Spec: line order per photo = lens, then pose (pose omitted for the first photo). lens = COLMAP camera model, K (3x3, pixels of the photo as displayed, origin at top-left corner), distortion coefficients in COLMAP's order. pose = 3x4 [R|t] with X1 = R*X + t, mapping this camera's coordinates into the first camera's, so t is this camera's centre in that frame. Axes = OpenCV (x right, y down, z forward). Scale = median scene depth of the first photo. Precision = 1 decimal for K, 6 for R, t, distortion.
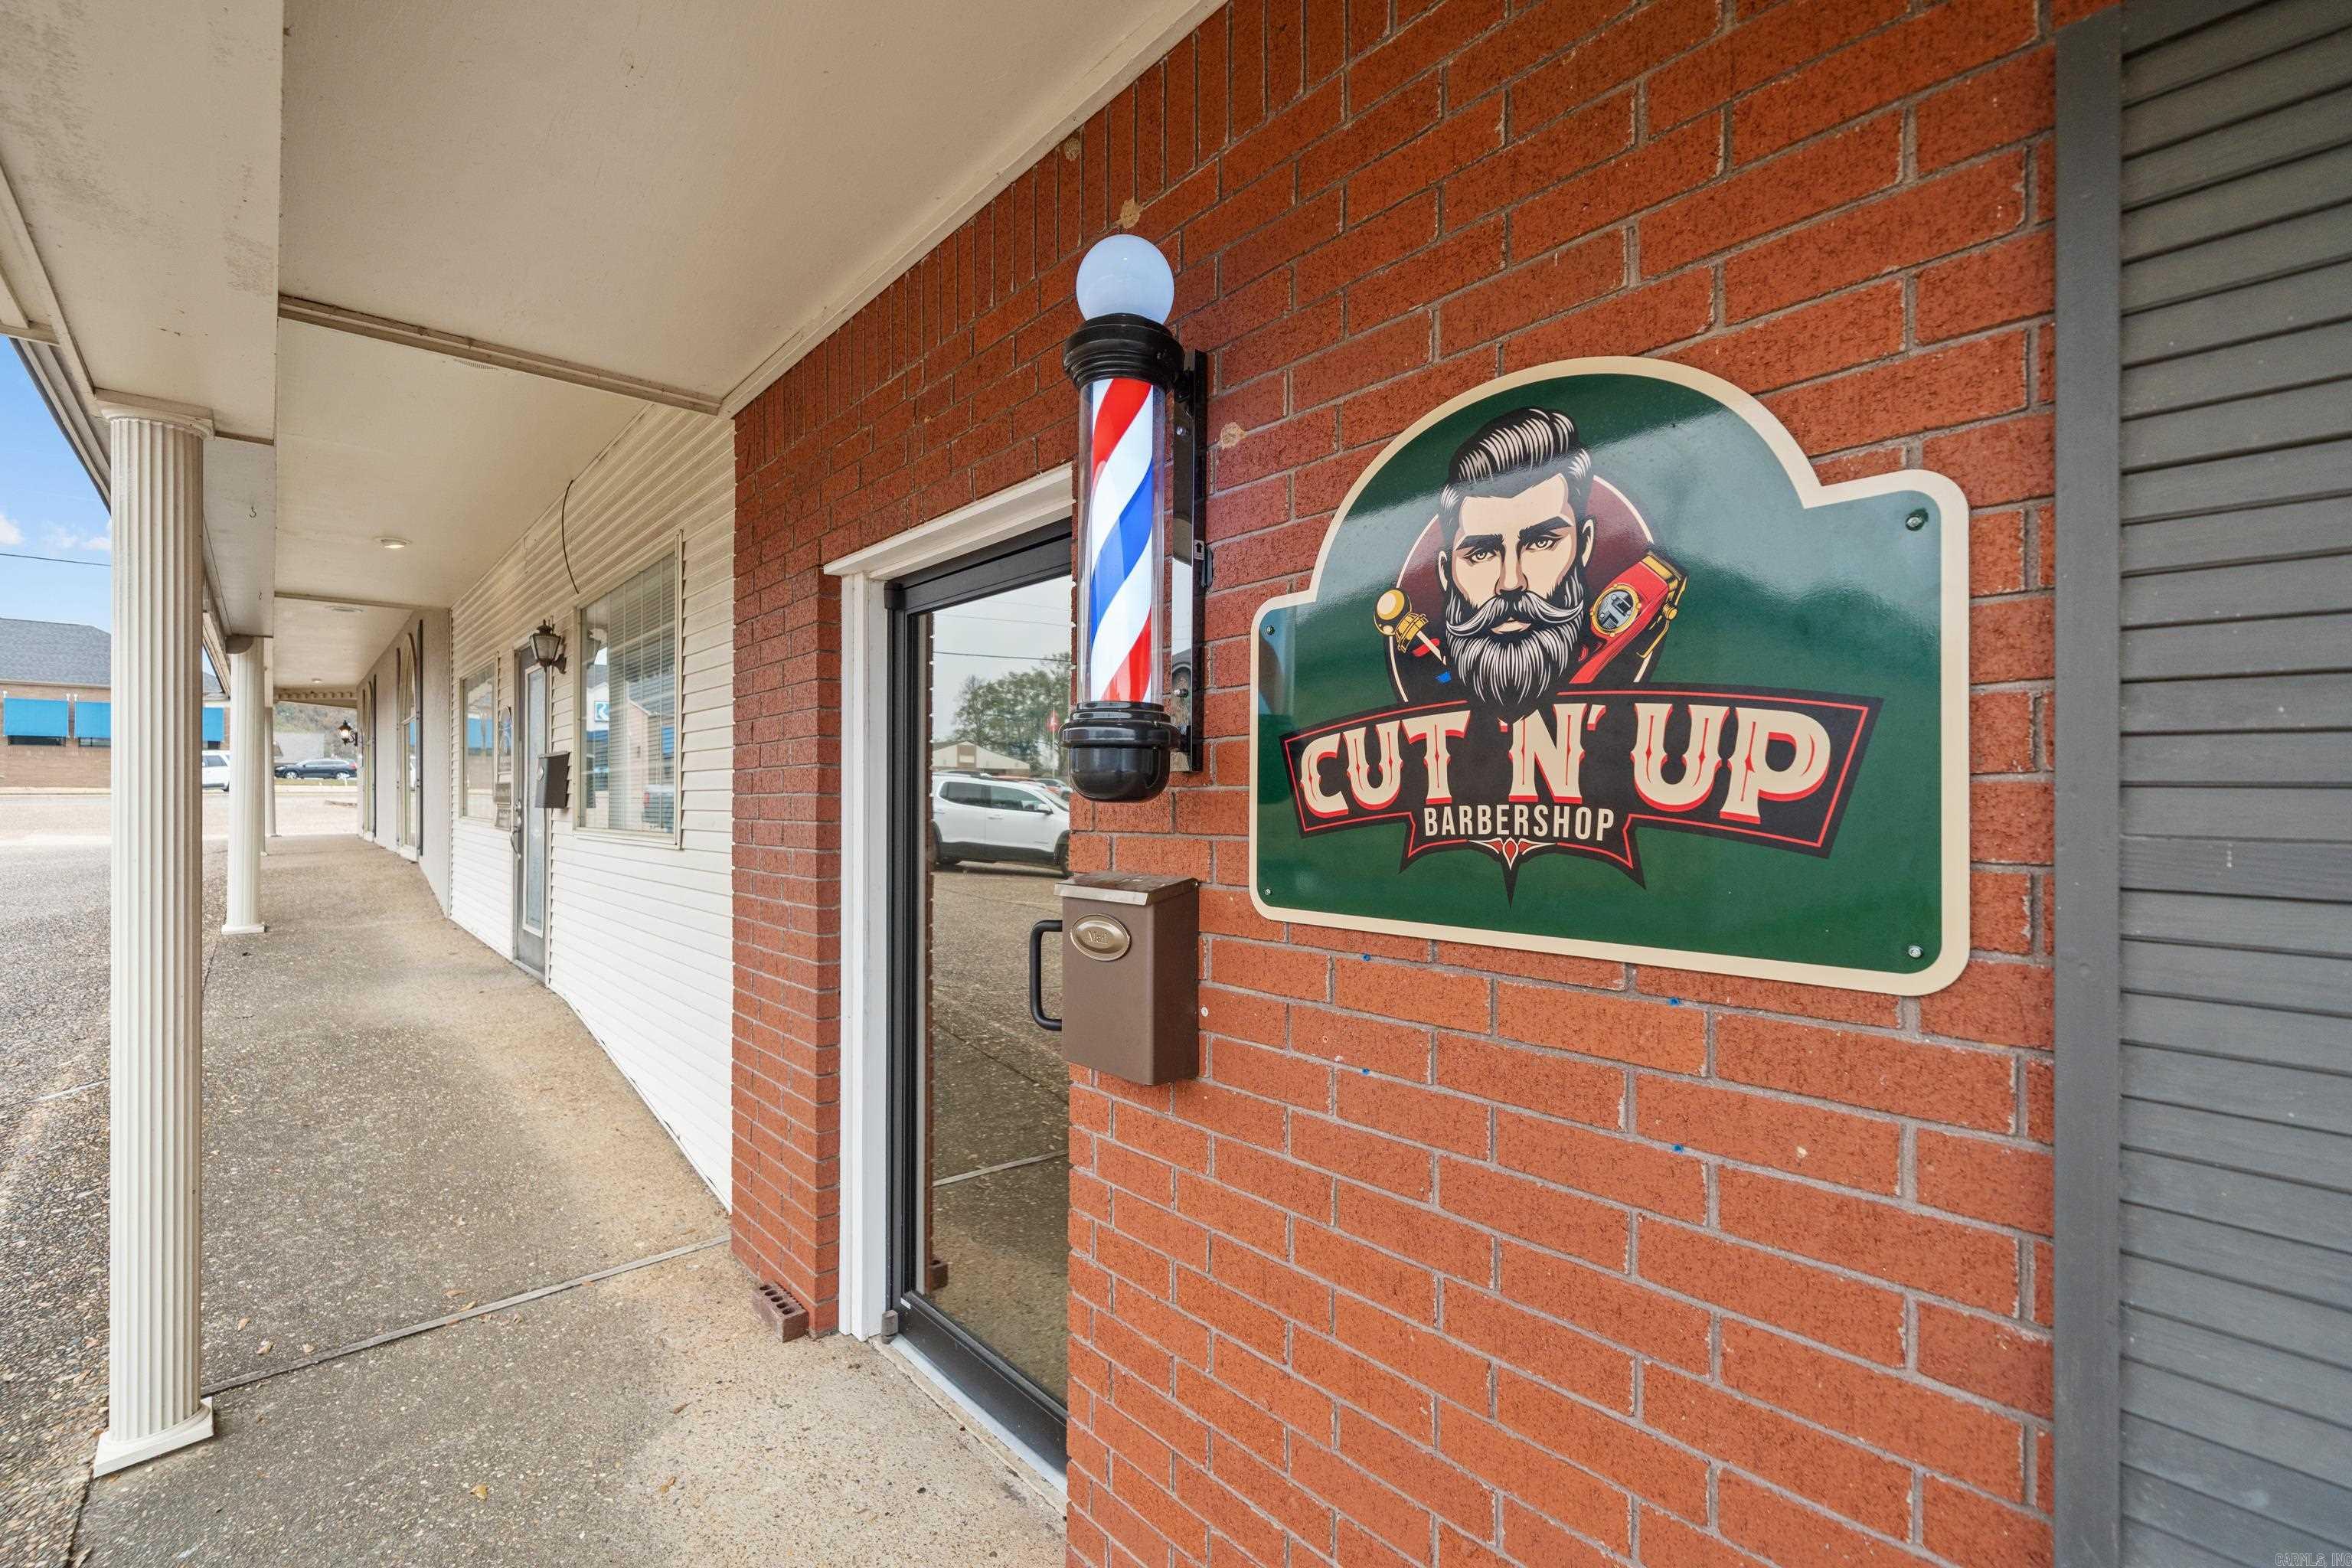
lens RADIAL K [[1004.2, 0, 1169.9], [0, 1004.2, 800.2], [0, 0, 1]] dist [0.001666, 0.000624]
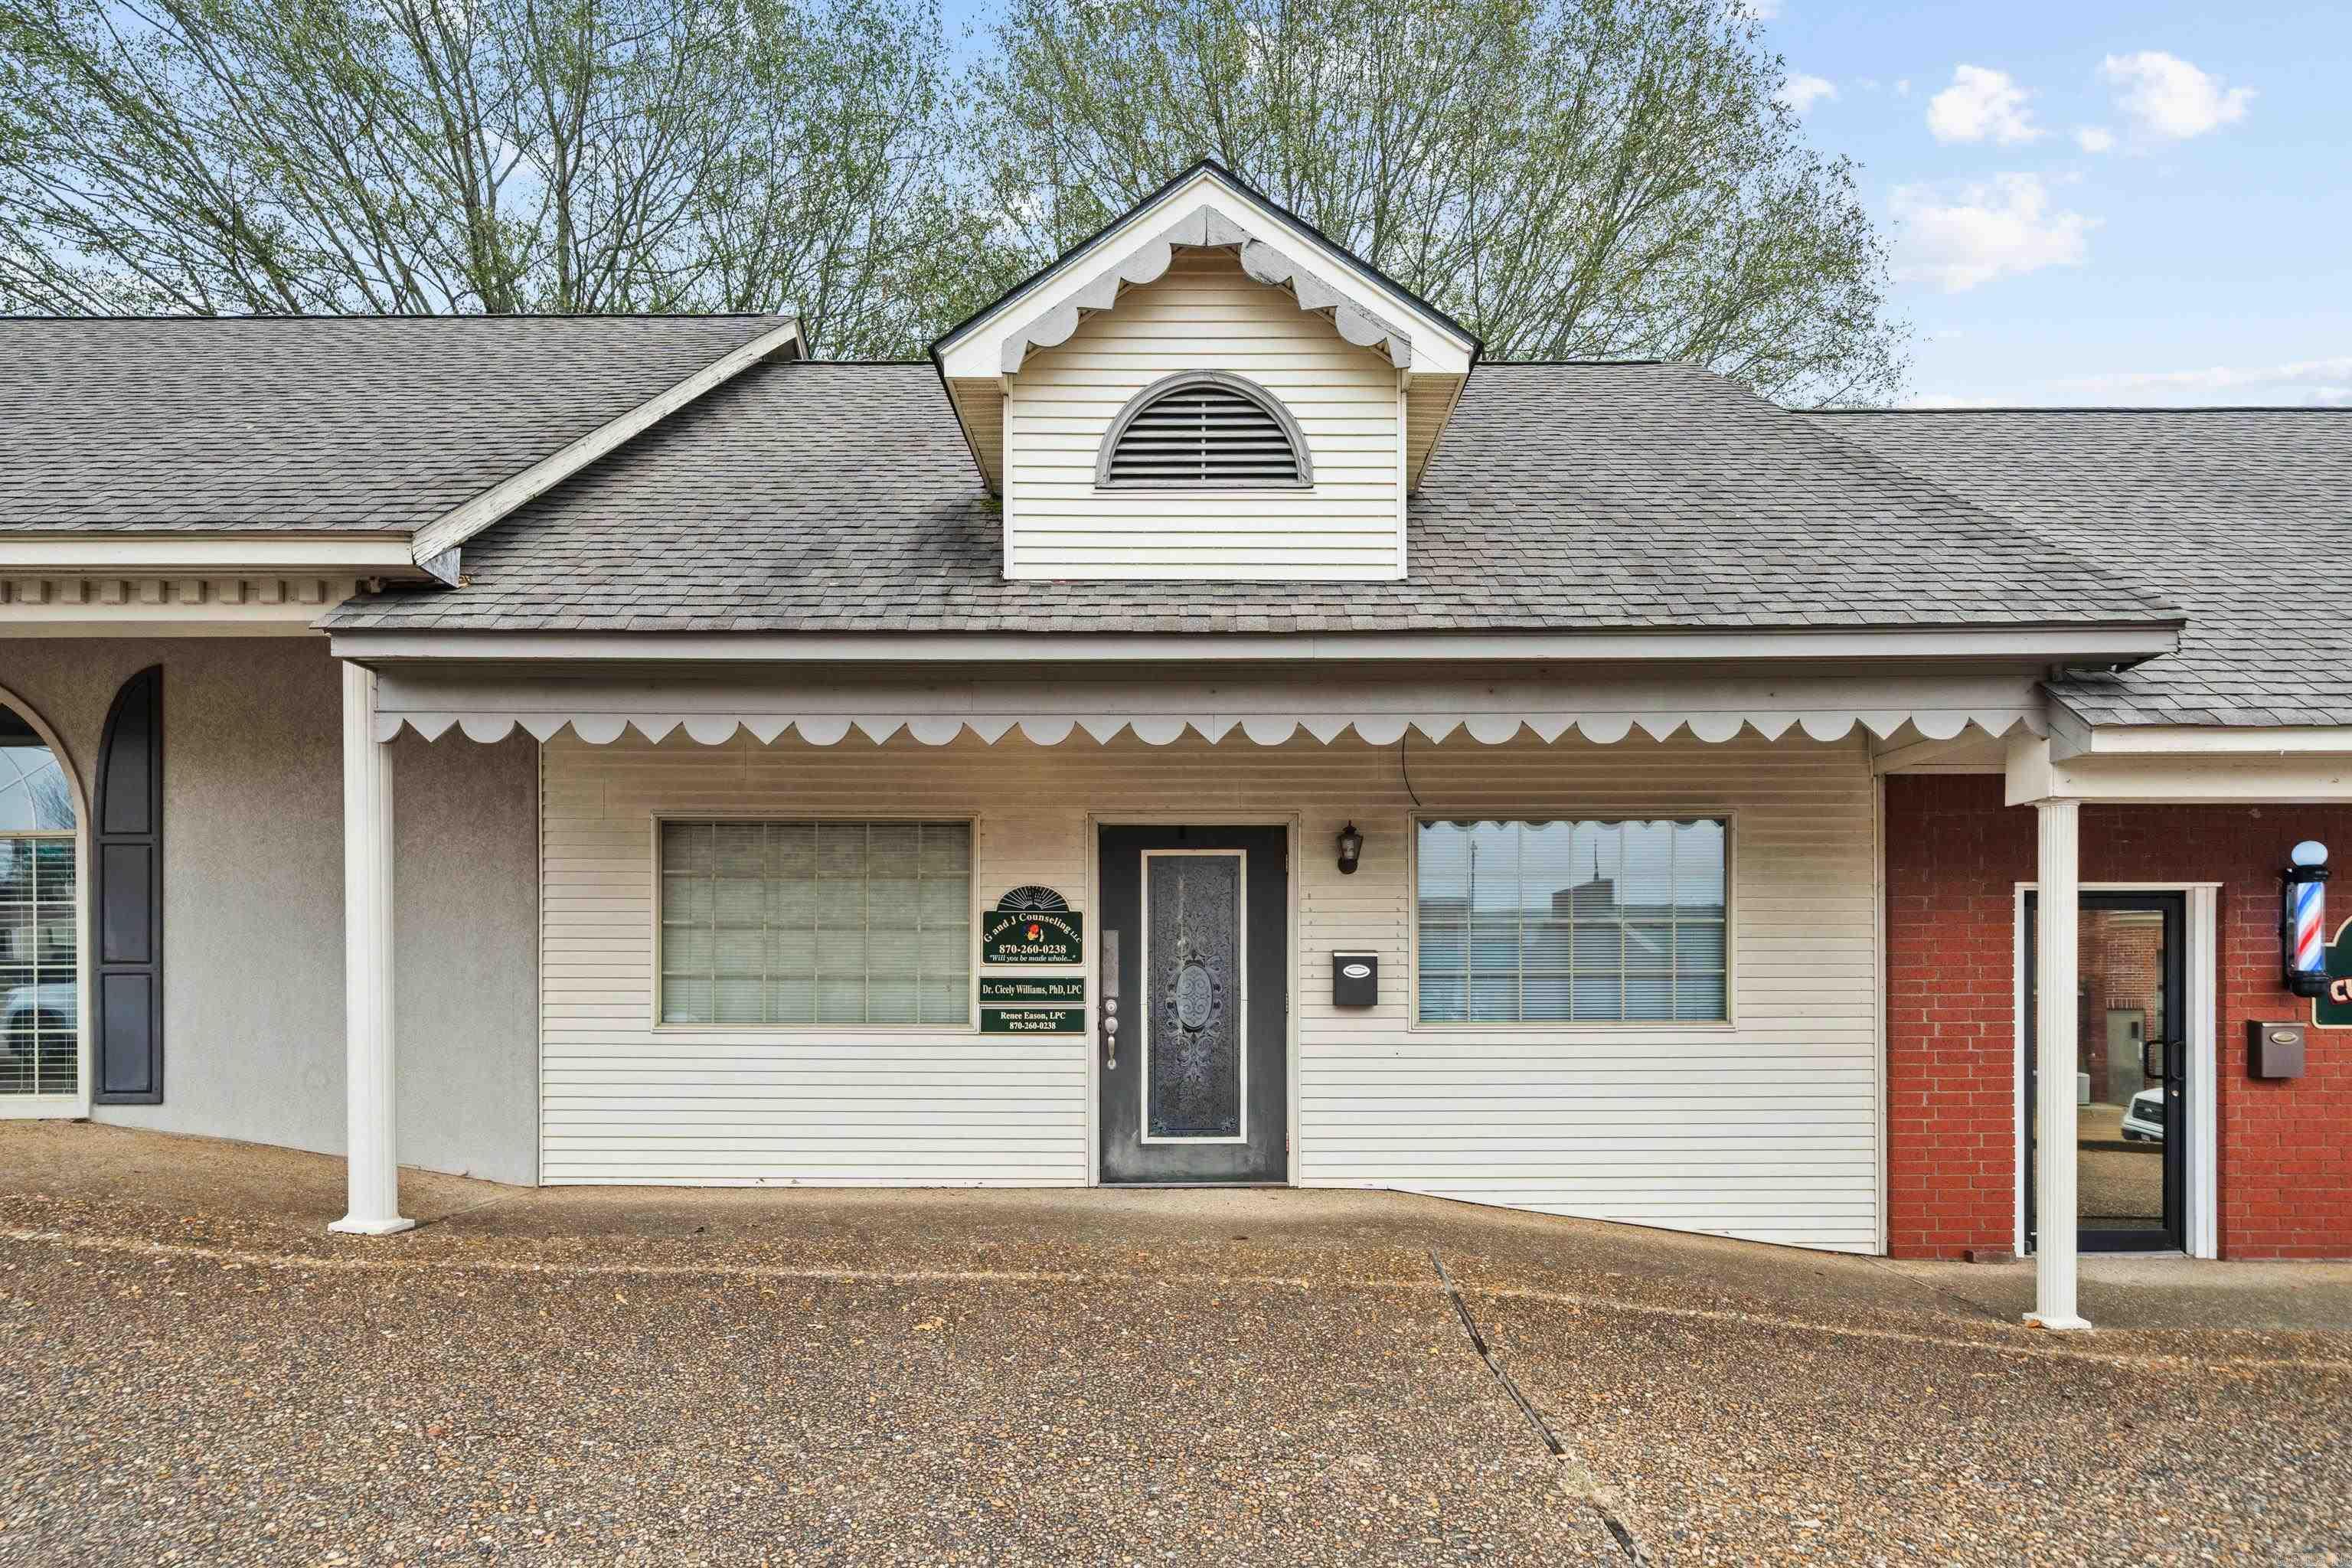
lens RADIAL K [[1294.2, 0, 1147.2], [0, 1294.2, 977.1], [0, 0, 1]] dist [0.011064, 0.000164]
pose [[0.668185, -0.003069, 0.743989, -1.065827], [0.002734, 0.999995, 0.001670, -0.015624], [-0.743990, 0.000918, 0.668190, 0.161114]]
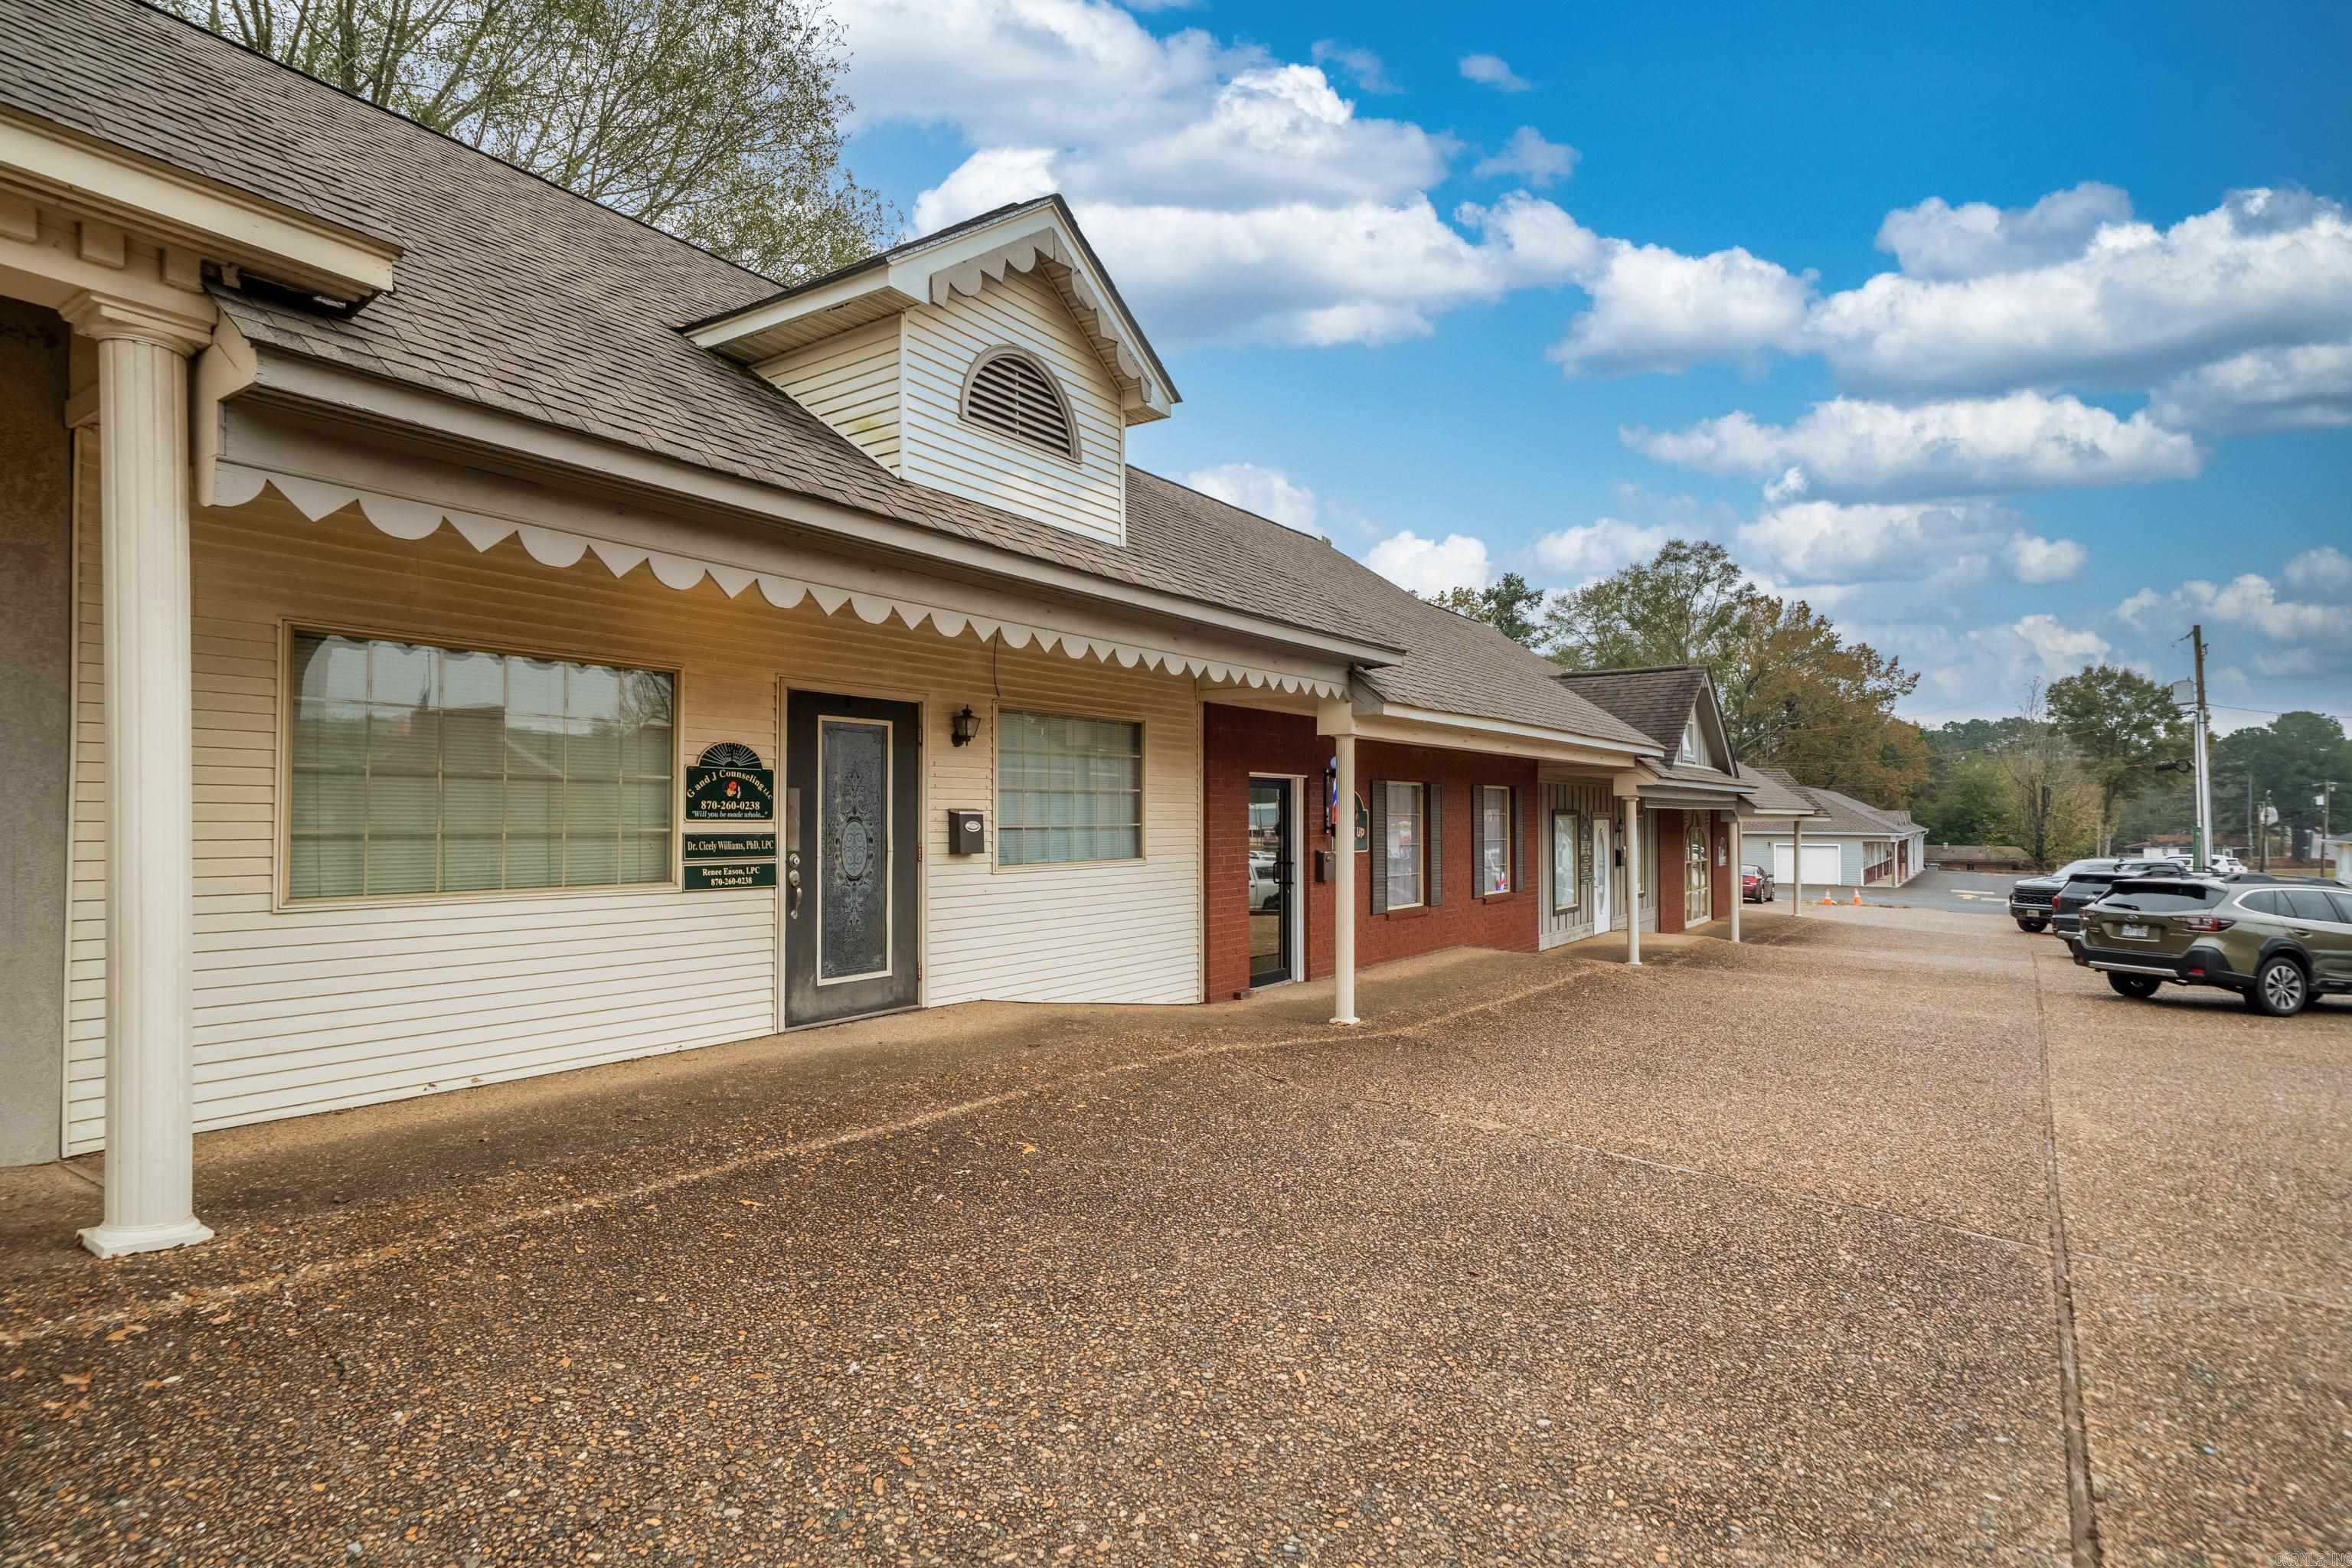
lens RADIAL K [[1166.0, 0, 1159.2], [0, 1166.0, 777.8], [0, 0, 1]] dist [0.022277, 0.000466]
pose [[-0.206429, 0.020416, 0.978249, -1.293104], [-0.012365, 0.999648, -0.023472, -0.035565], [-0.978384, -0.016942, -0.206104, 0.649822]]
